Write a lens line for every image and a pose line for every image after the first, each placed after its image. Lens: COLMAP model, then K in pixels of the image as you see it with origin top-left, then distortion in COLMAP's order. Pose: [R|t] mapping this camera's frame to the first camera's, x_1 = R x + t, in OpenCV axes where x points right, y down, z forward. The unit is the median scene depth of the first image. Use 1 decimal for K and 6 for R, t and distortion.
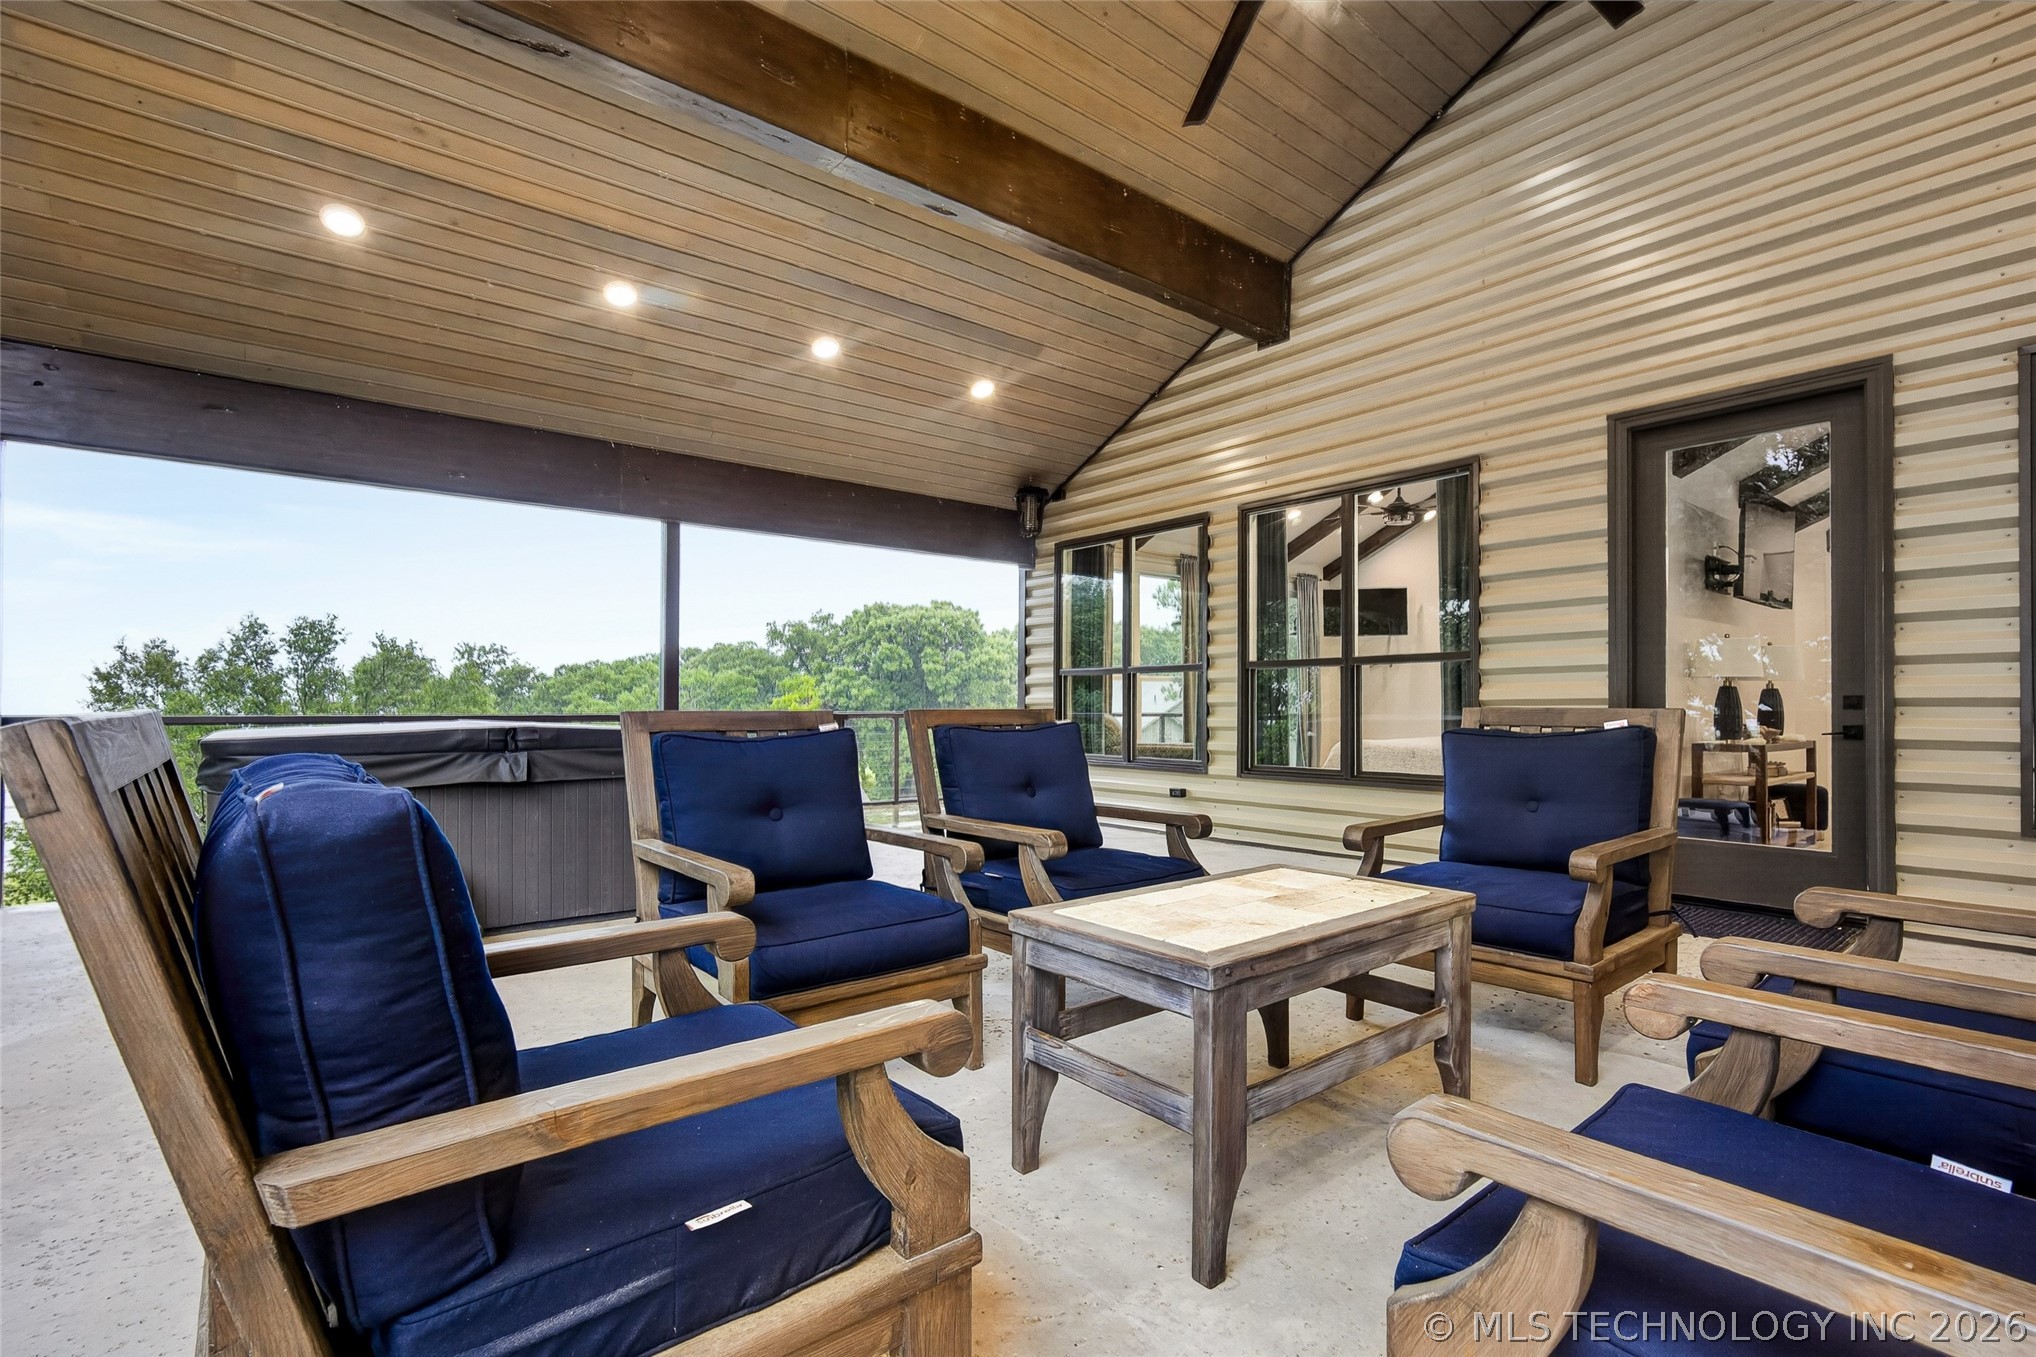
lens RADIAL K [[888.6, 0, 1018.0], [0, 888.6, 678.5], [0, 0, 1]] dist [-0.010819, -0.000415]
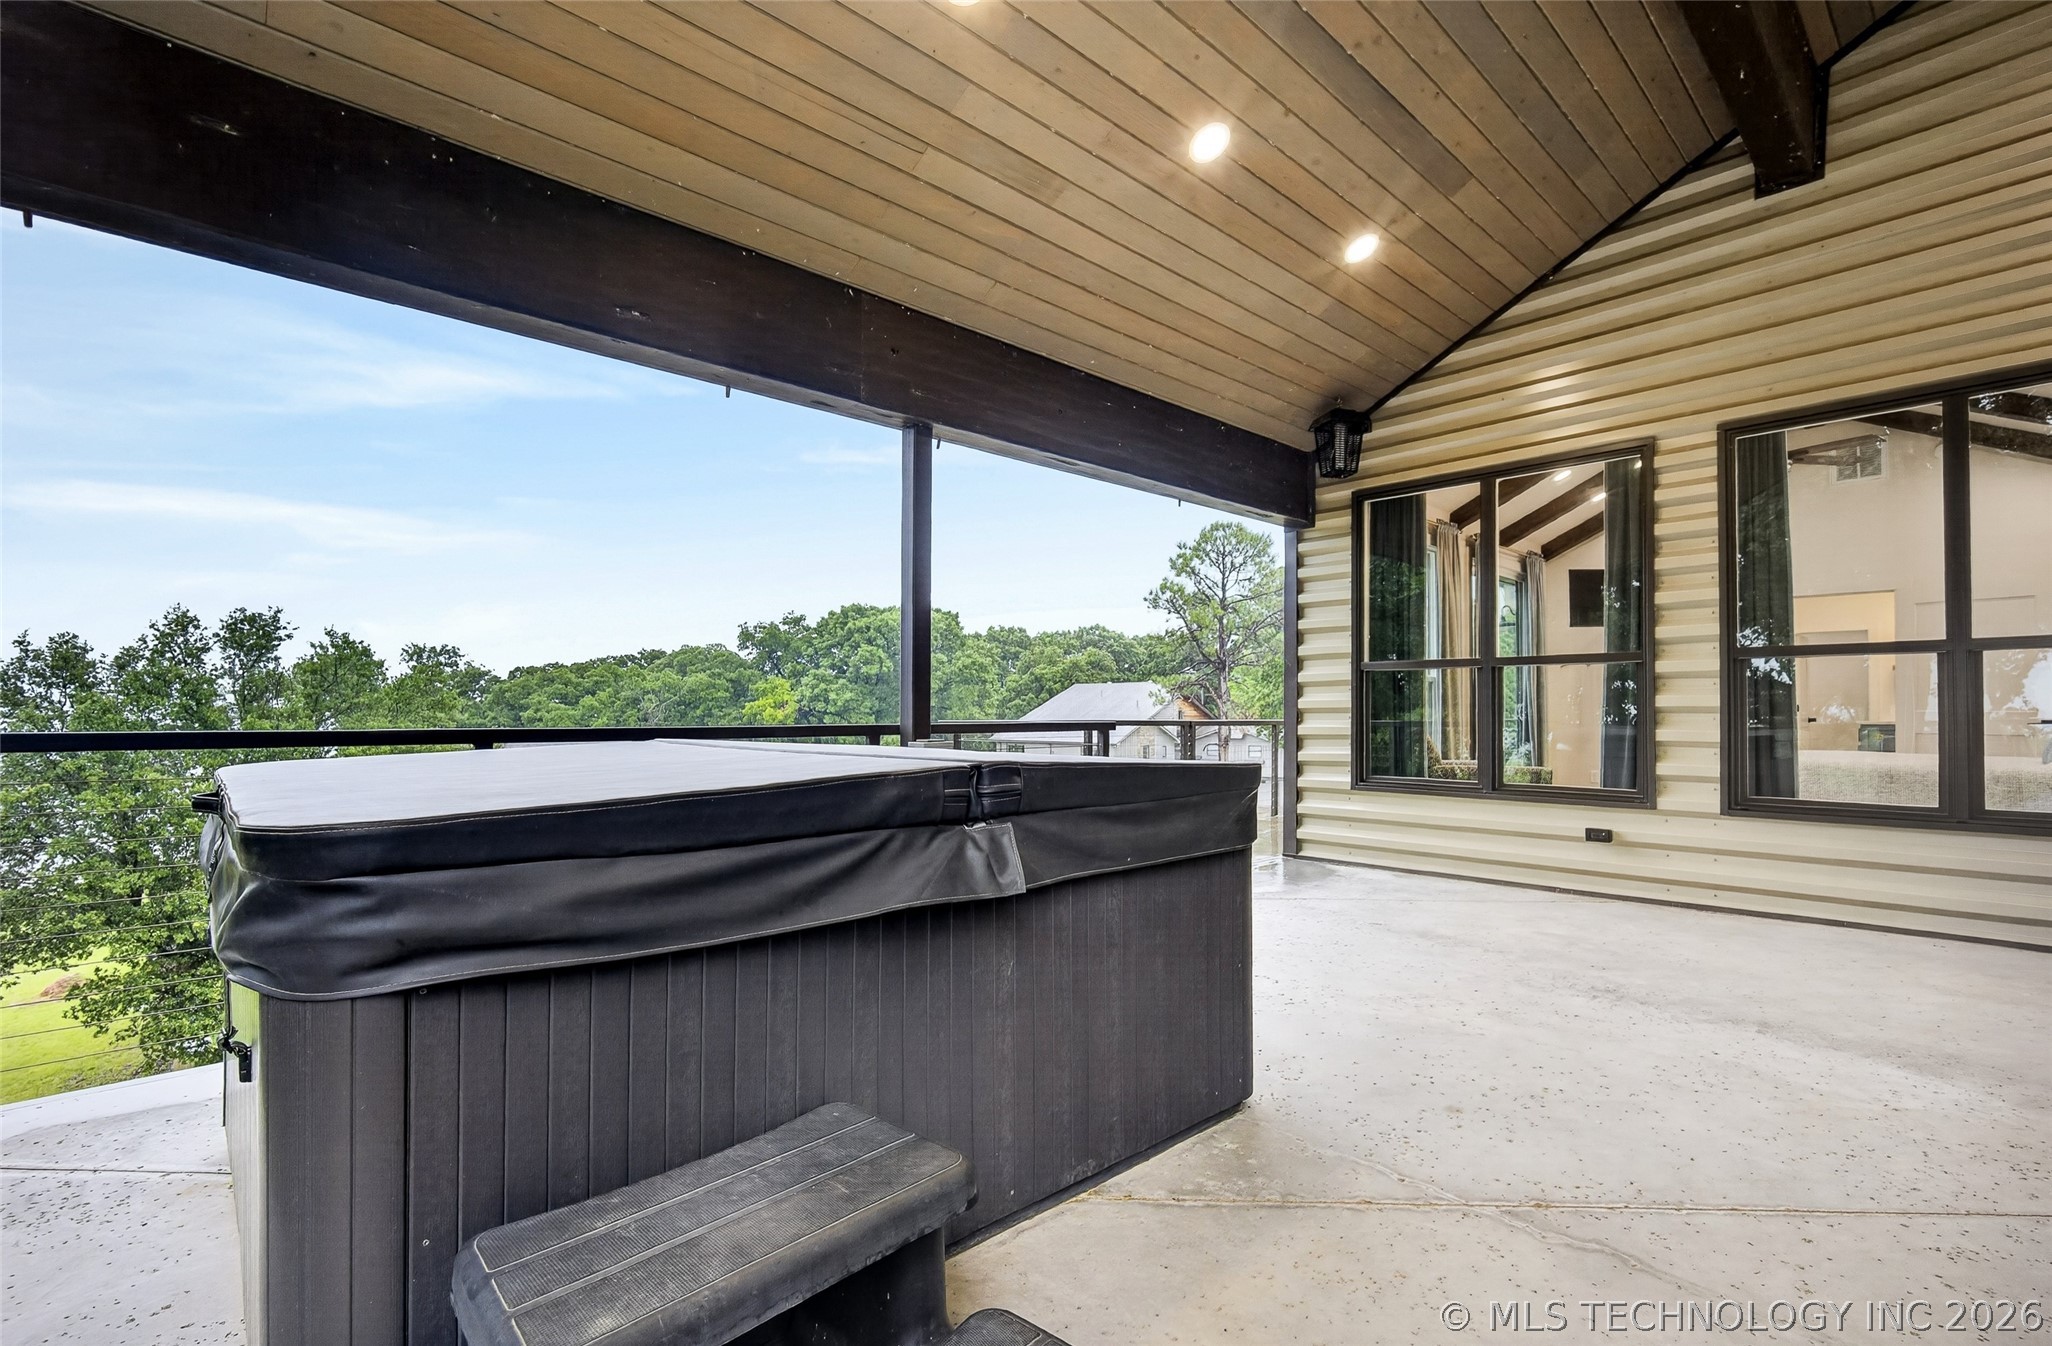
lens RADIAL K [[895.2, 0, 1026.0], [0, 895.2, 673.0], [0, 0, 1]] dist [-0.007991, 0.000134]
pose [[0.998697, 0.002417, 0.050968, -0.267680], [-0.001830, 0.999932, -0.011555, 0.007879], [-0.050993, 0.011447, 0.998633, 0.269270]]
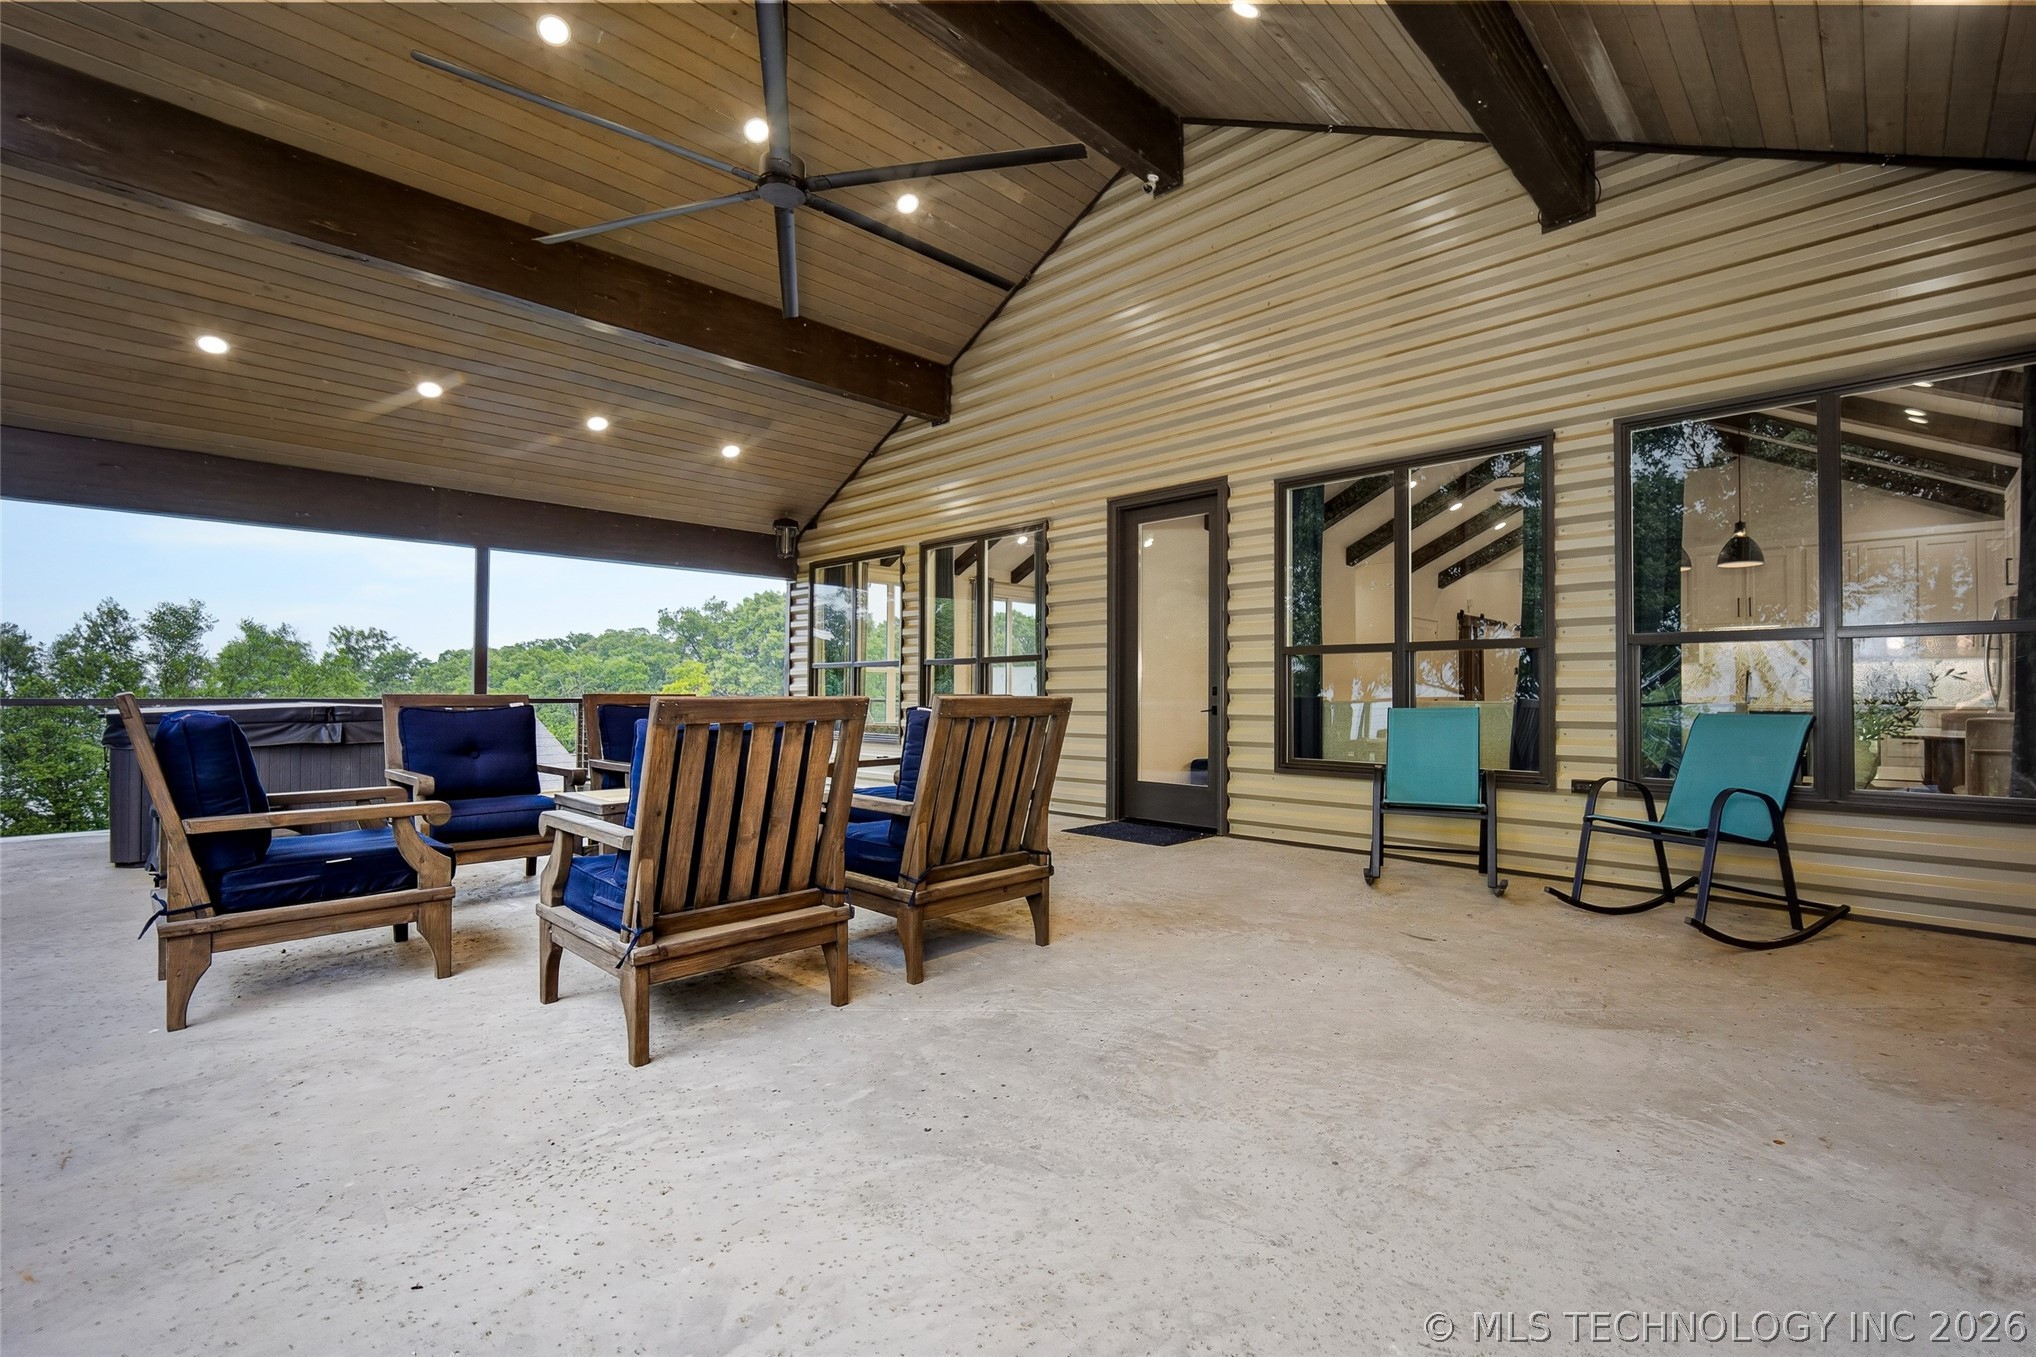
lens RADIAL K [[886.4, 0, 976.6], [0, 886.4, 656.6], [0, 0, 1]] dist [0.002656, 0.000717]
pose [[0.998124, 0.005394, 0.060980, 0.204096], [-0.004742, 0.999930, -0.010831, -0.007865], [-0.061034, 0.010521, 0.998080, -0.268094]]
